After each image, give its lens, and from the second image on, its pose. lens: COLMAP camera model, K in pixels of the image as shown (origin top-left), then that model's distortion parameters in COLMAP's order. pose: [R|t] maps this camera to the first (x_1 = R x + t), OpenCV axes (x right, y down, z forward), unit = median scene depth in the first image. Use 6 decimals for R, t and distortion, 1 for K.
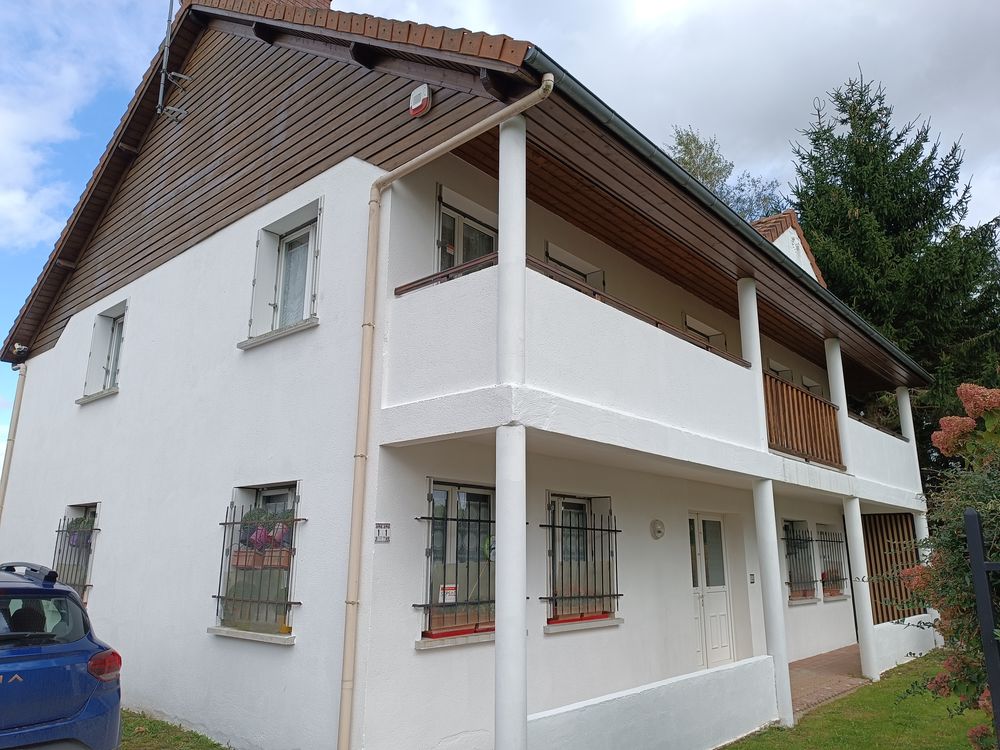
lens RADIAL K [[715.3, 0, 496.9], [0, 715.3, 377.2], [0, 0, 1]] dist [0.046049, -0.030787]
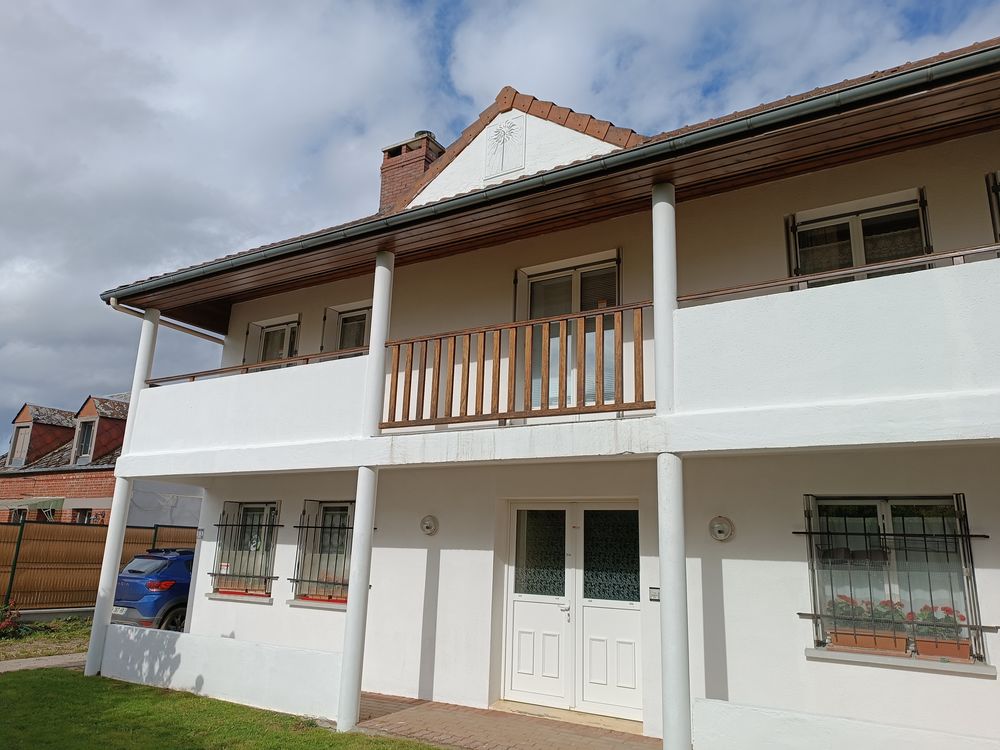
lens RADIAL K [[711.7, 0, 499.5], [0, 711.7, 377.7], [0, 0, 1]] dist [0.041281, -0.032234]
pose [[0.174559, -0.241078, -0.954678, 1.425572], [0.199308, 0.958145, -0.205511, 0.276897], [0.964264, -0.154401, 0.215302, 1.063203]]
